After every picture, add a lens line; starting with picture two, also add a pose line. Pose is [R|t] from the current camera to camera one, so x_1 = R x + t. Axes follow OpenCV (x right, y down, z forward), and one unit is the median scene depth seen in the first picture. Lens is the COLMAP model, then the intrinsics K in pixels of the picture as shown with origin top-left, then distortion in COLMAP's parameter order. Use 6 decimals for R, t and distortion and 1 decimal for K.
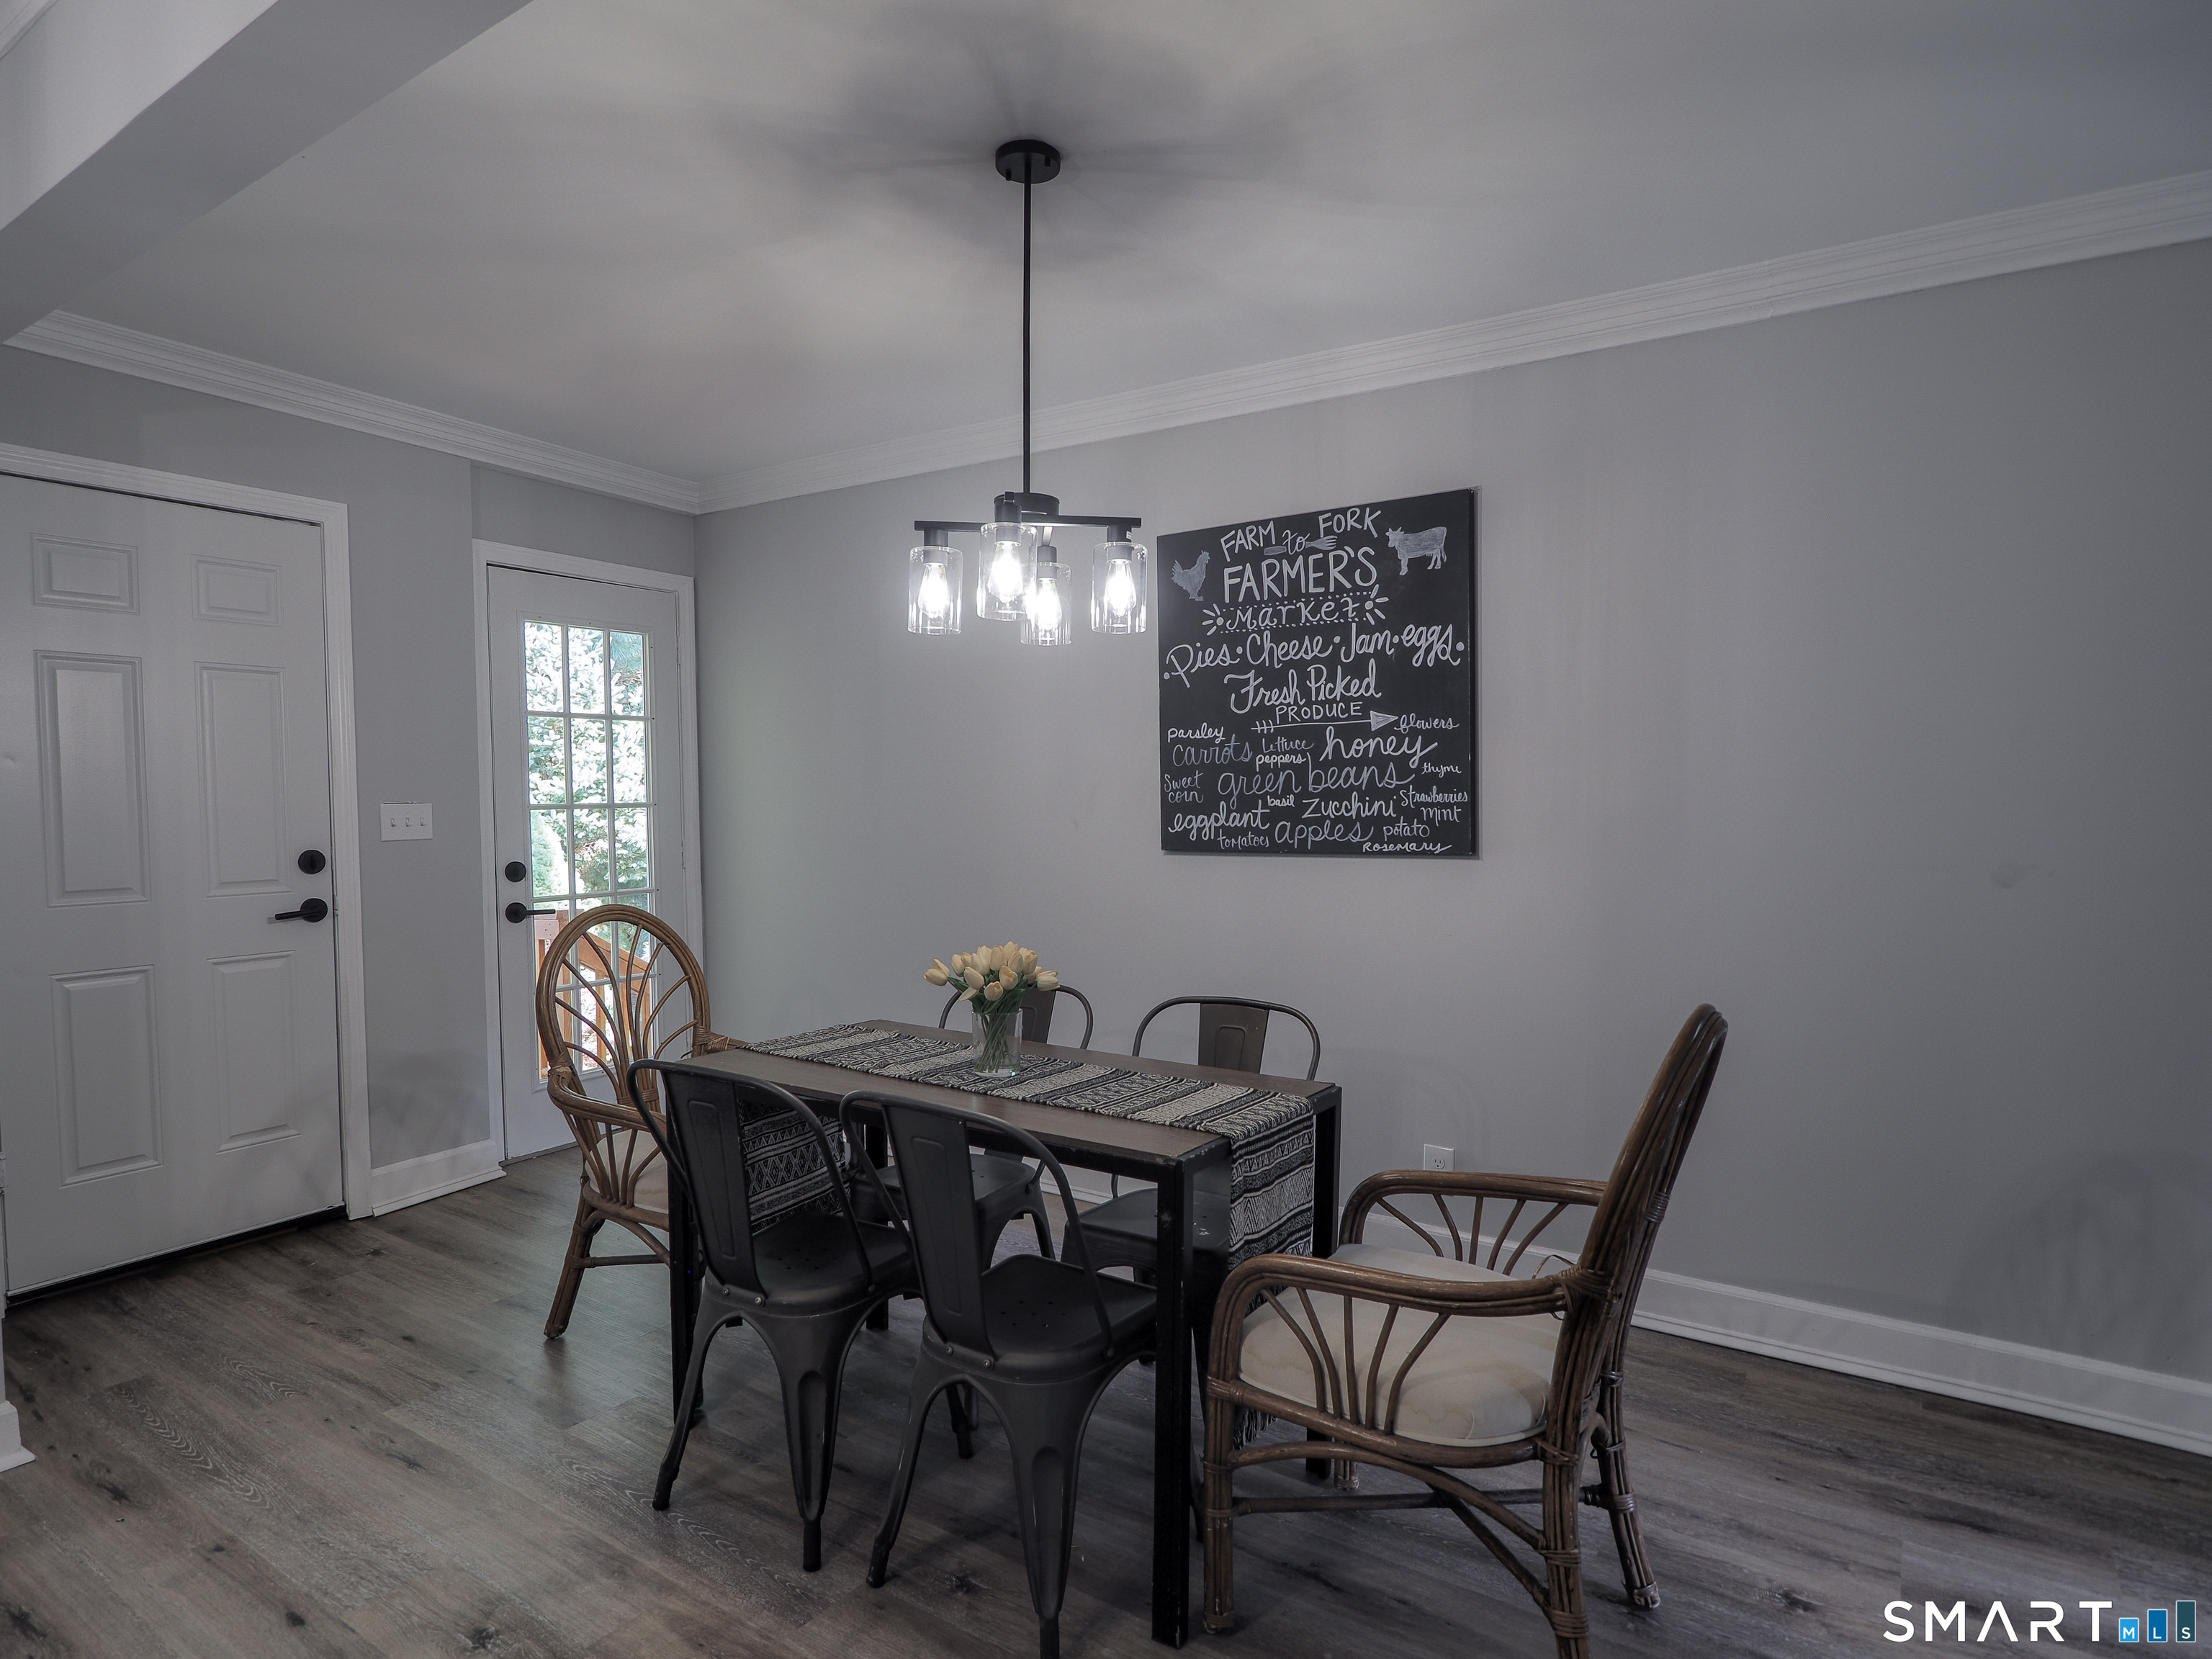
lens RADIAL K [[1205.2, 0, 1107.6], [0, 1205.2, 859.1], [0, 0, 1]] dist [-0.003837, -0.006215]
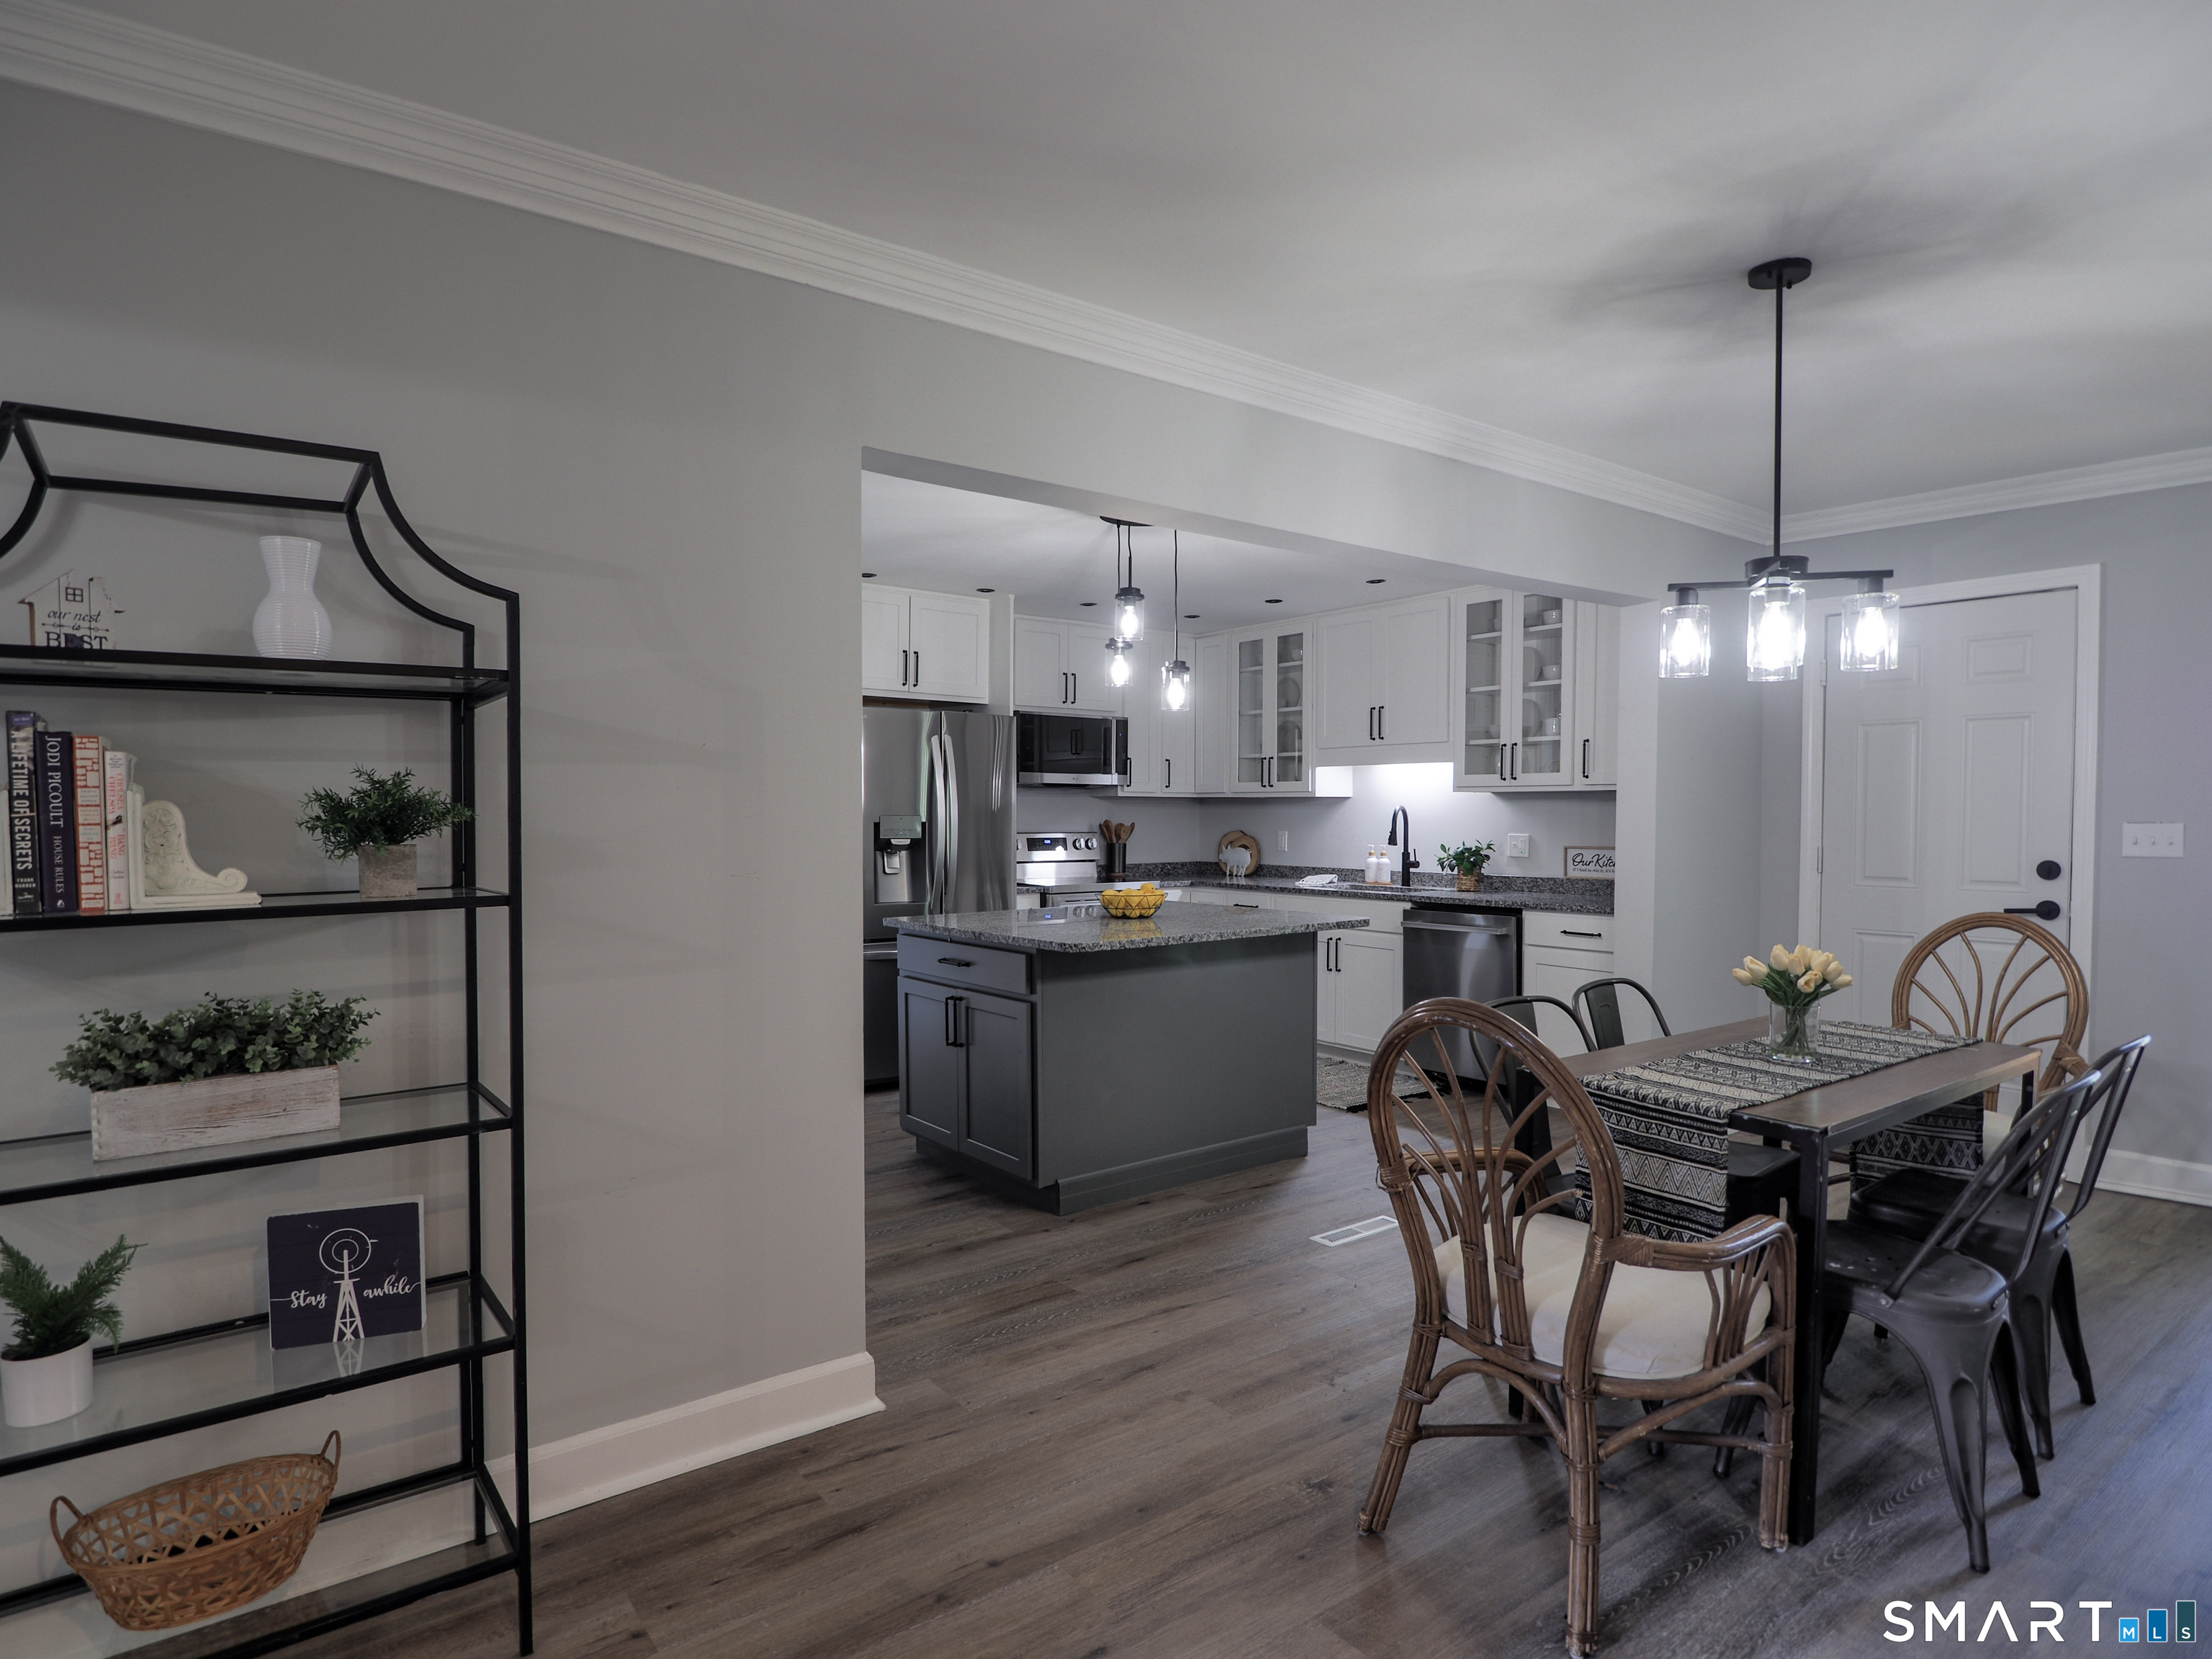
lens RADIAL K [[1205.2, 0, 1137.3], [0, 1205.2, 864.3], [0, 0, 1]] dist [-0.003837, -0.006215]
pose [[-0.296738, 0.040709, -0.954091, 0.861655], [-0.053414, 0.996819, 0.059144, -0.029105], [0.953464, 0.068512, -0.293620, 0.538291]]
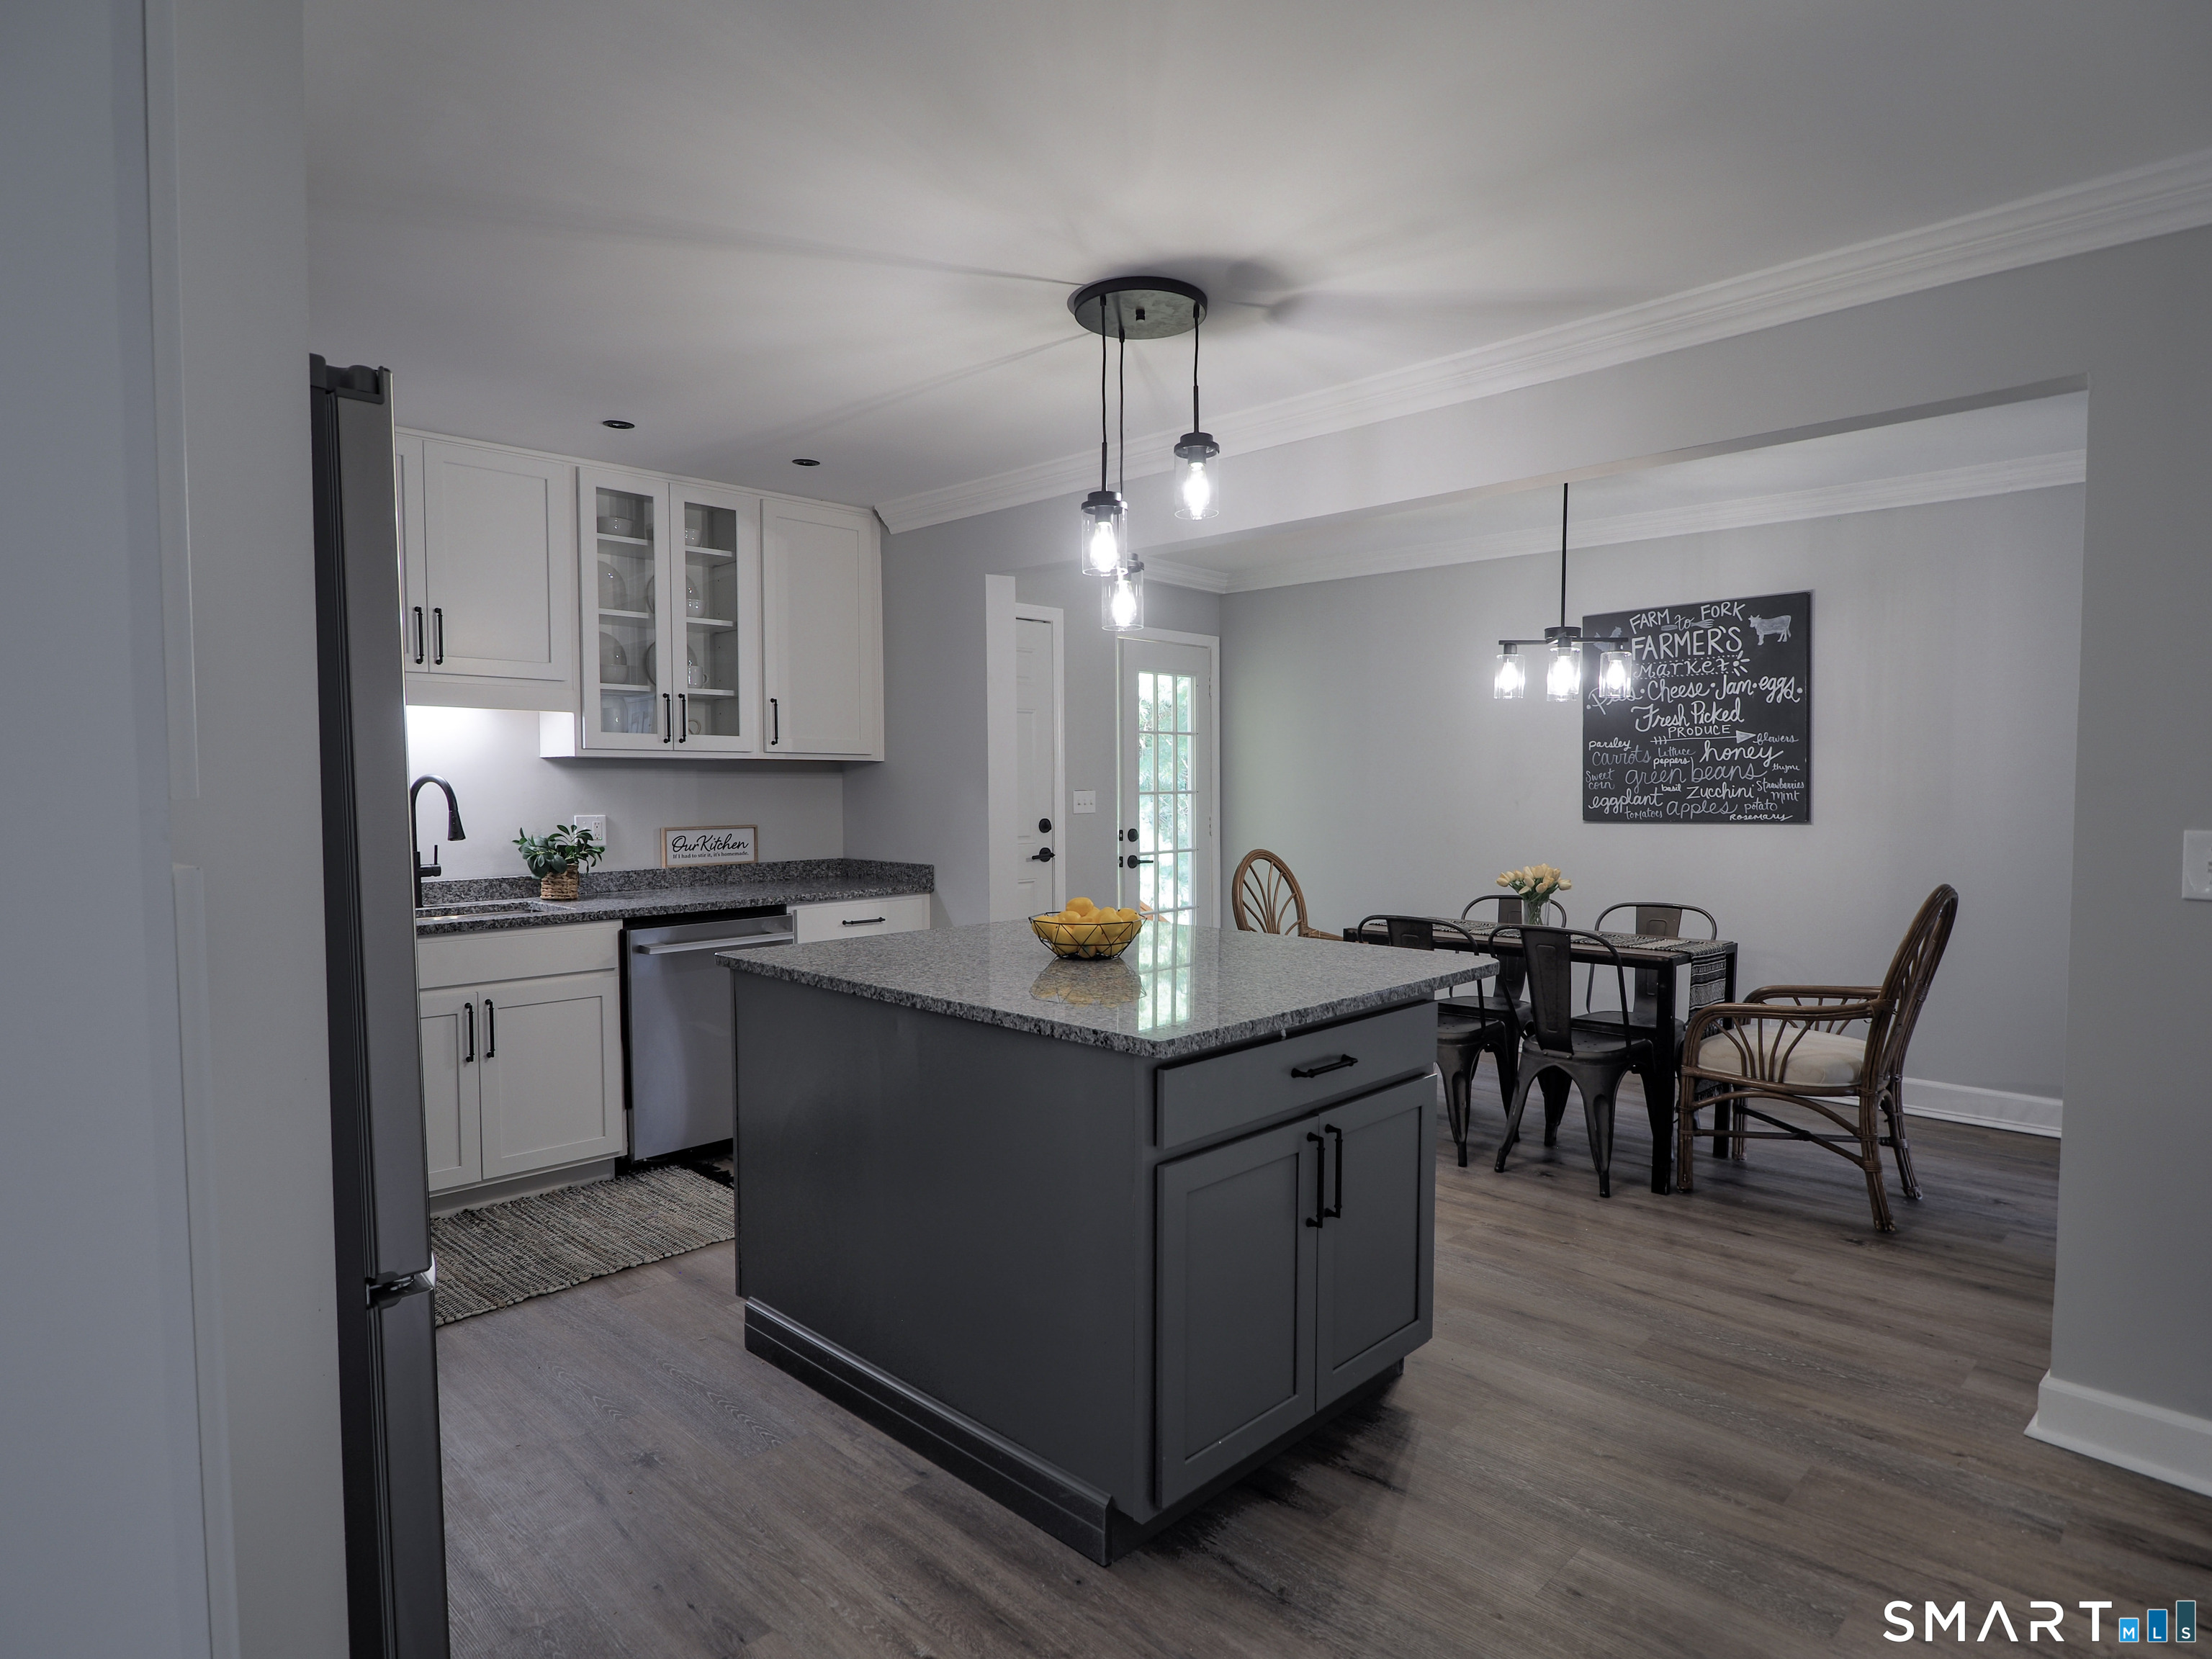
lens RADIAL K [[1205.2, 0, 1126.2], [0, 1205.2, 844.4], [0, 0, 1]] dist [-0.003837, -0.006215]
pose [[0.981924, 0.007180, -0.189140, -0.265986], [-0.007836, 0.999966, -0.002719, 0.036148], [0.189114, 0.004152, 0.981946, -0.693031]]
